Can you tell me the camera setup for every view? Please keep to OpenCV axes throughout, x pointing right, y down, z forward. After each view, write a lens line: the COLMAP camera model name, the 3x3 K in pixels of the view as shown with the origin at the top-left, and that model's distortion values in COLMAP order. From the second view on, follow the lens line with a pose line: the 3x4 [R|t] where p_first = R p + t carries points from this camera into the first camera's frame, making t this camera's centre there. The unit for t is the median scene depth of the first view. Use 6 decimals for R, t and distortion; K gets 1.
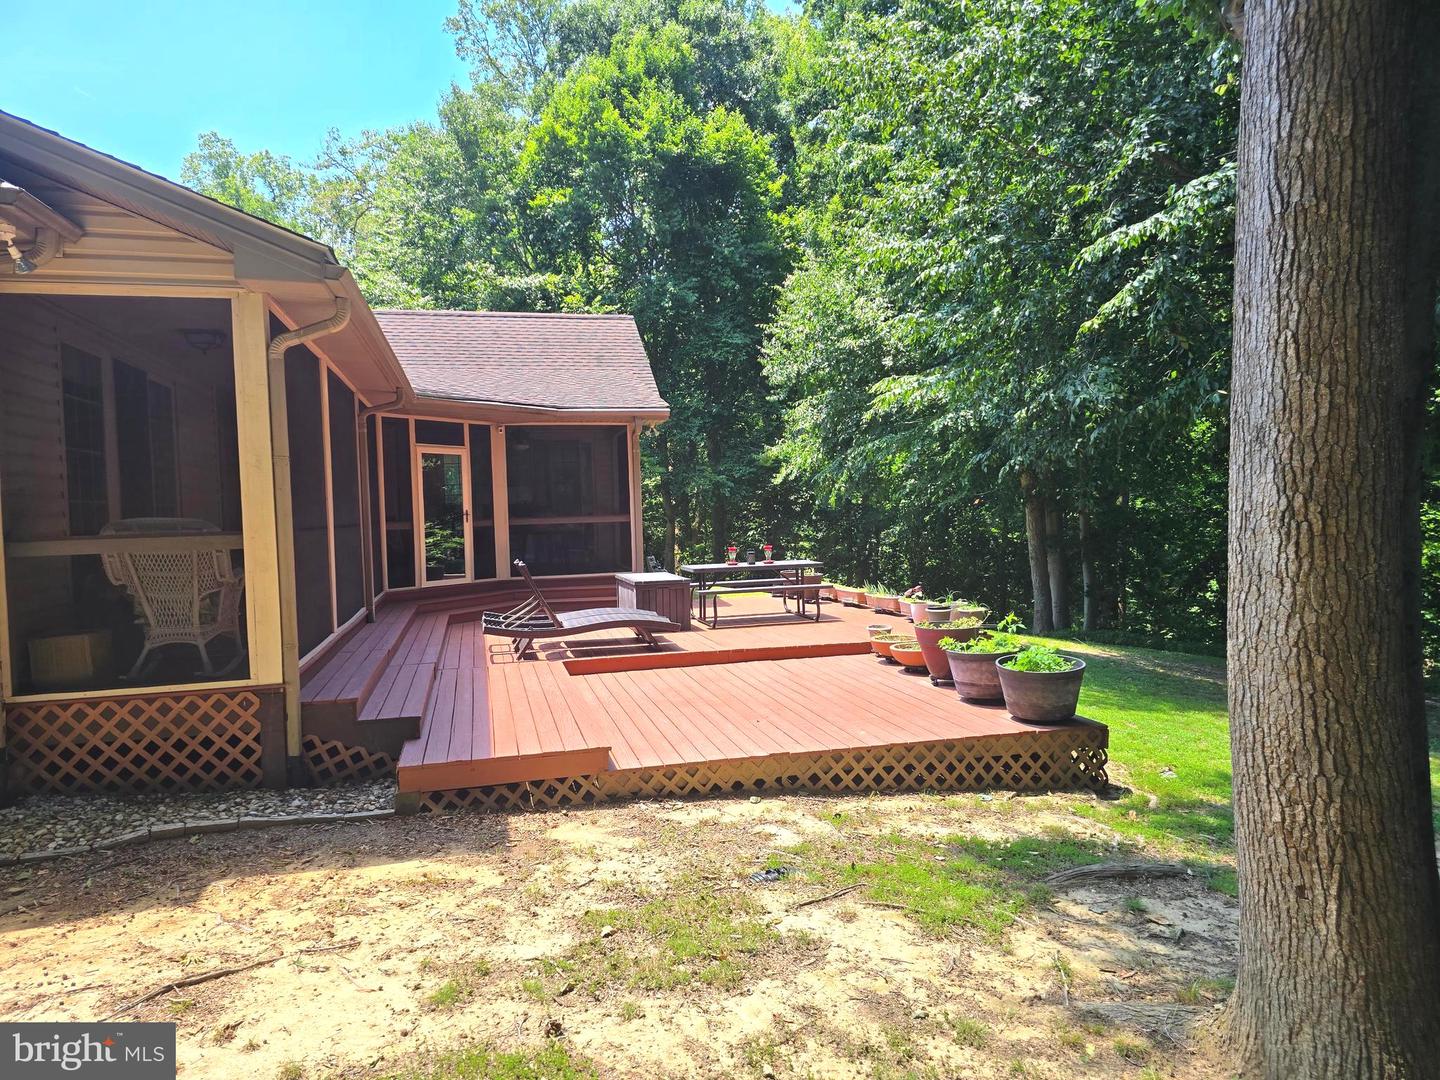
lens RADIAL K [[972.4, 0, 721.4], [0, 972.4, 536.4], [0, 0, 1]] dist [0.045404, -0.039039]
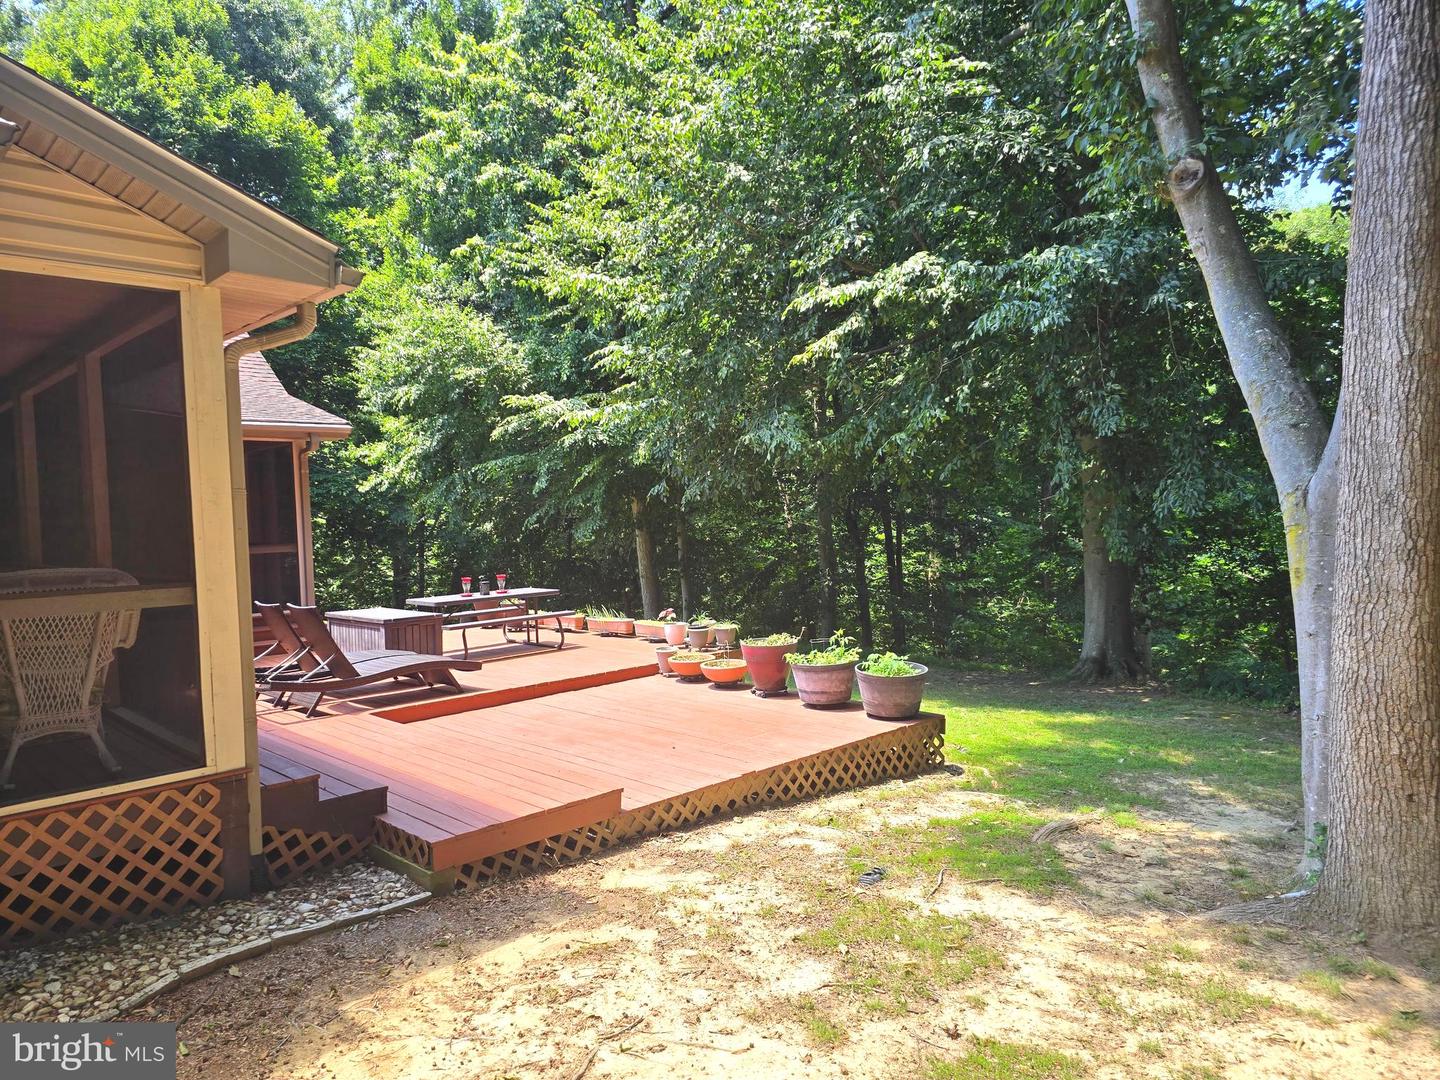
lens RADIAL K [[972.4, 0, 727.2], [0, 972.4, 542.7], [0, 0, 1]] dist [0.045404, -0.039039]
pose [[0.869245, -0.016712, 0.494099, -0.550059], [0.022684, 0.999724, -0.006092, -0.025192], [-0.493861, 0.016504, 0.869384, 0.096436]]
